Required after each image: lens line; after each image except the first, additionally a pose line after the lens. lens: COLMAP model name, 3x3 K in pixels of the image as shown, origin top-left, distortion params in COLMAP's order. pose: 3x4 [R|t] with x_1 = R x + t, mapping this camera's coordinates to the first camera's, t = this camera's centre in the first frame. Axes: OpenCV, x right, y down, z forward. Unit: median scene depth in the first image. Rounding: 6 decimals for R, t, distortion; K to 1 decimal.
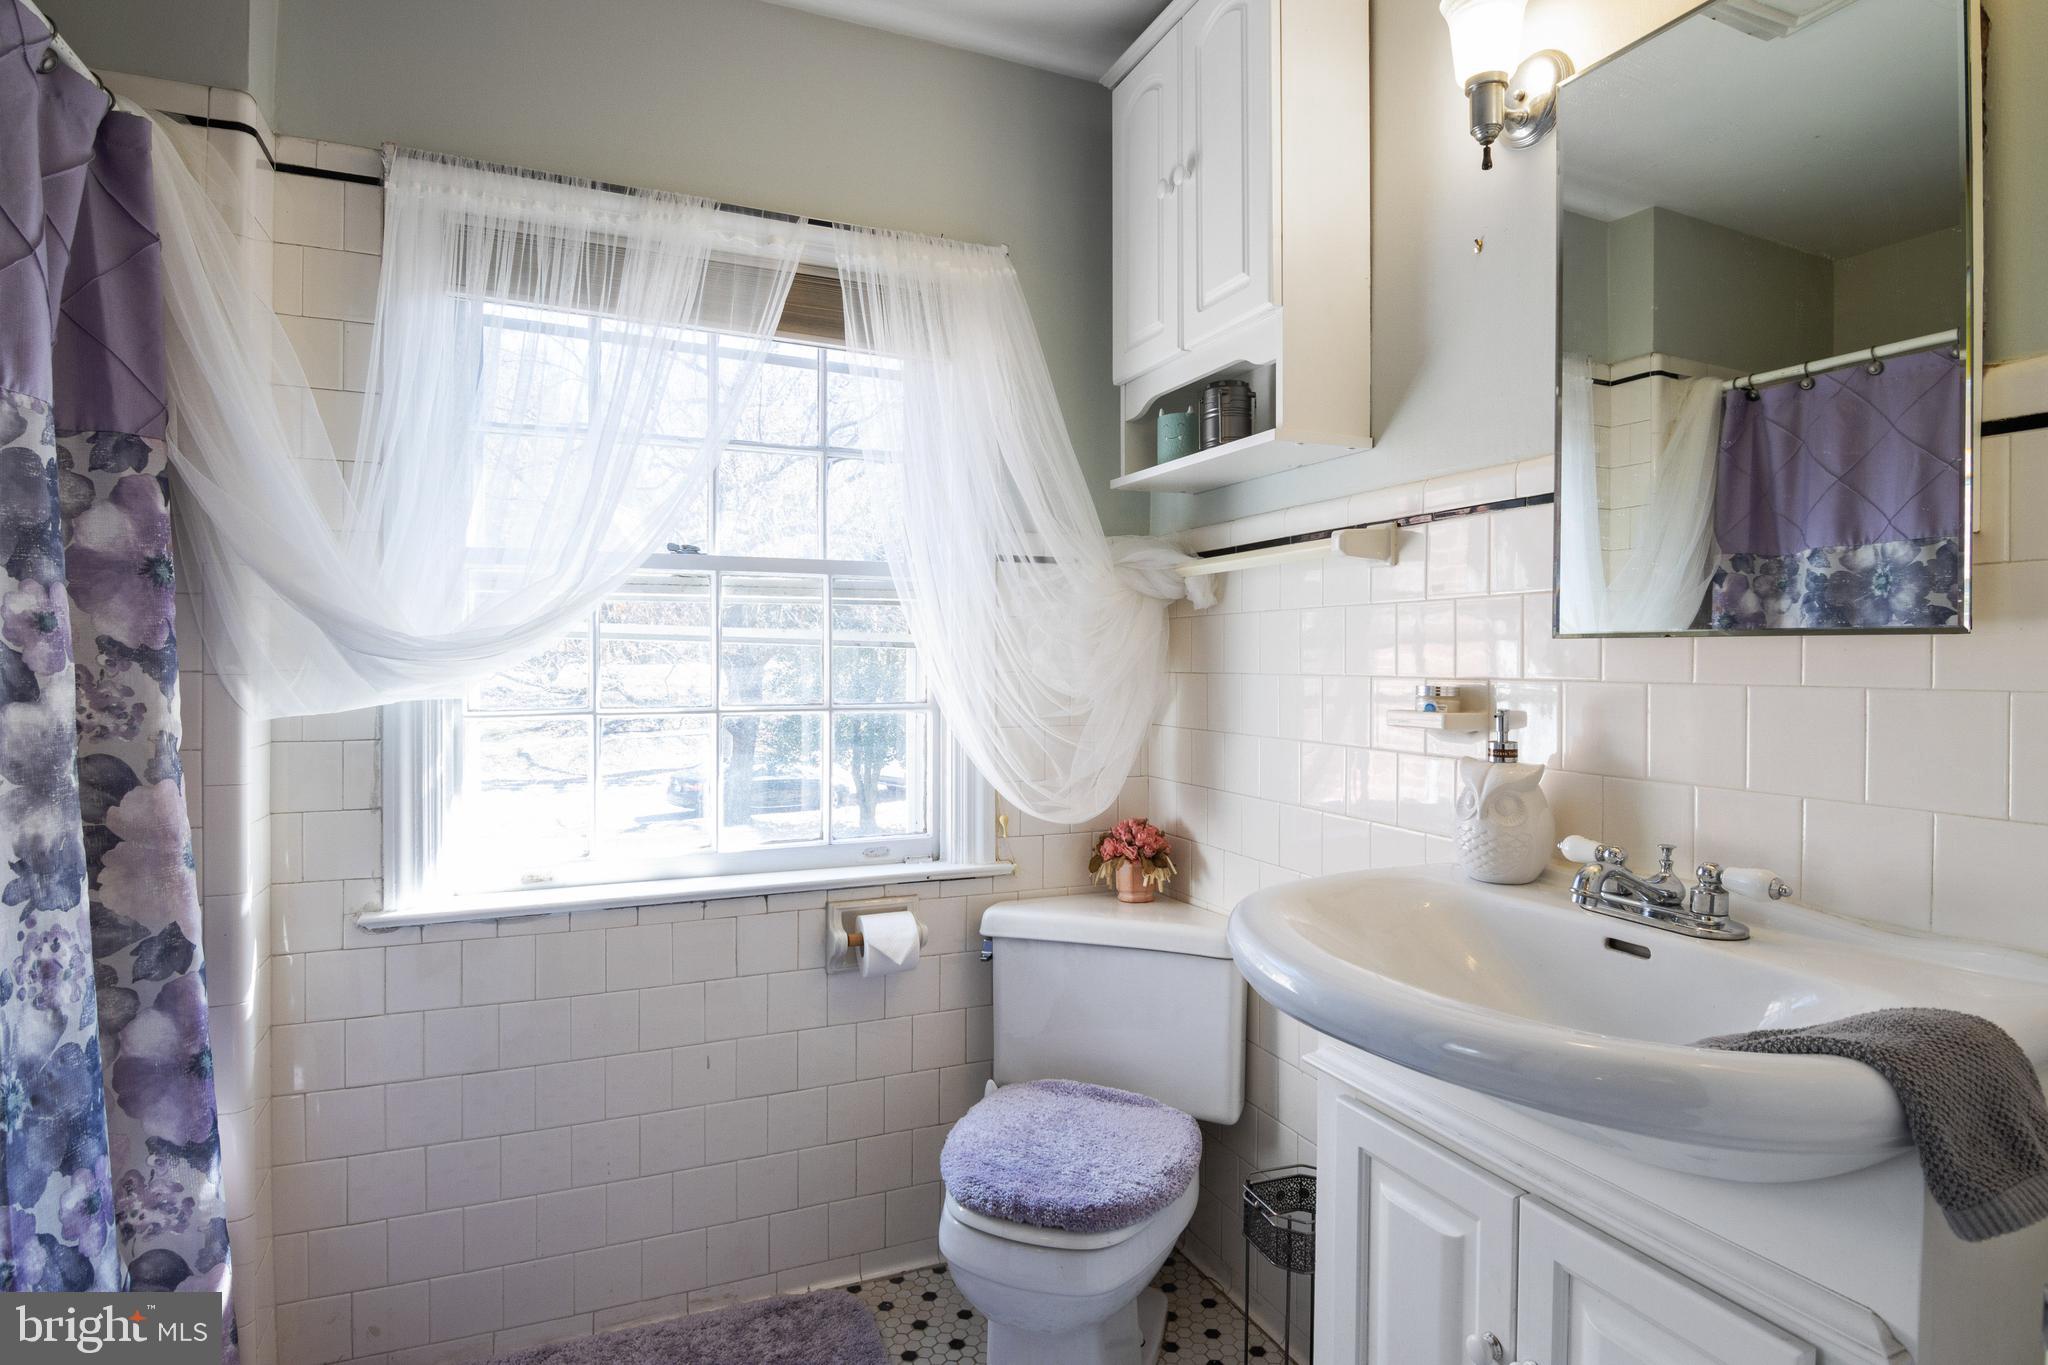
lens RADIAL K [[1054.0, 0, 1024.0], [0, 1054.0, 682.5], [0, 0, 1]] dist [-0.002102, -0.000371]
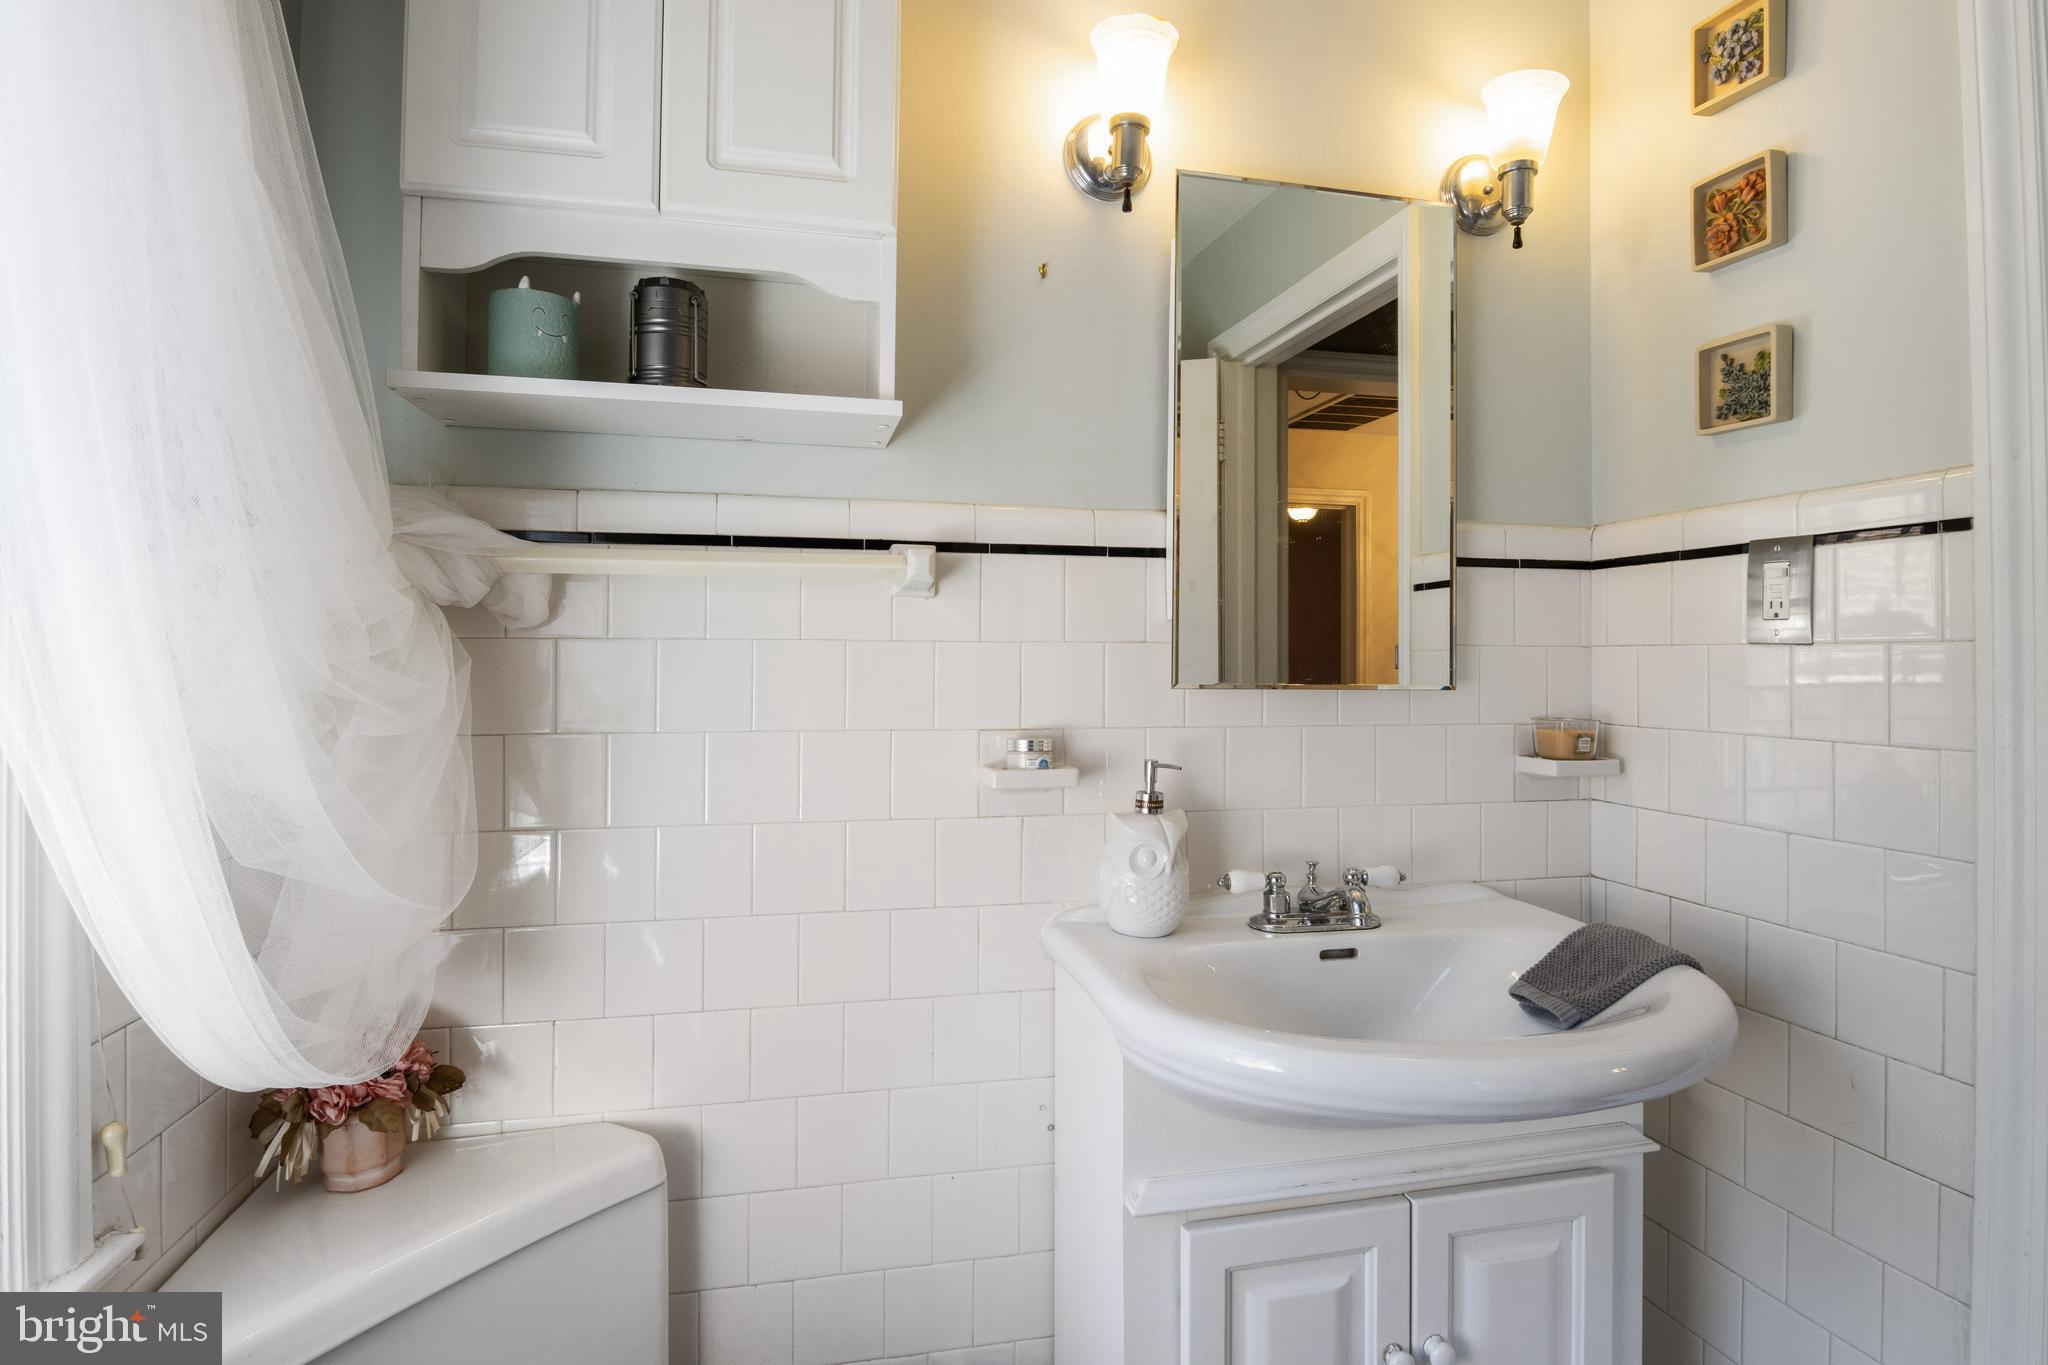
lens RADIAL K [[1055.6, 0, 1015.3], [0, 1055.6, 653.0], [0, 0, 1]] dist [0.000685, -0.014803]
pose [[0.185602, -0.004900, 0.982613, -0.398166], [0.012963, 0.999913, 0.002537, -0.058258], [-0.982539, 0.012267, 0.185649, 0.674410]]
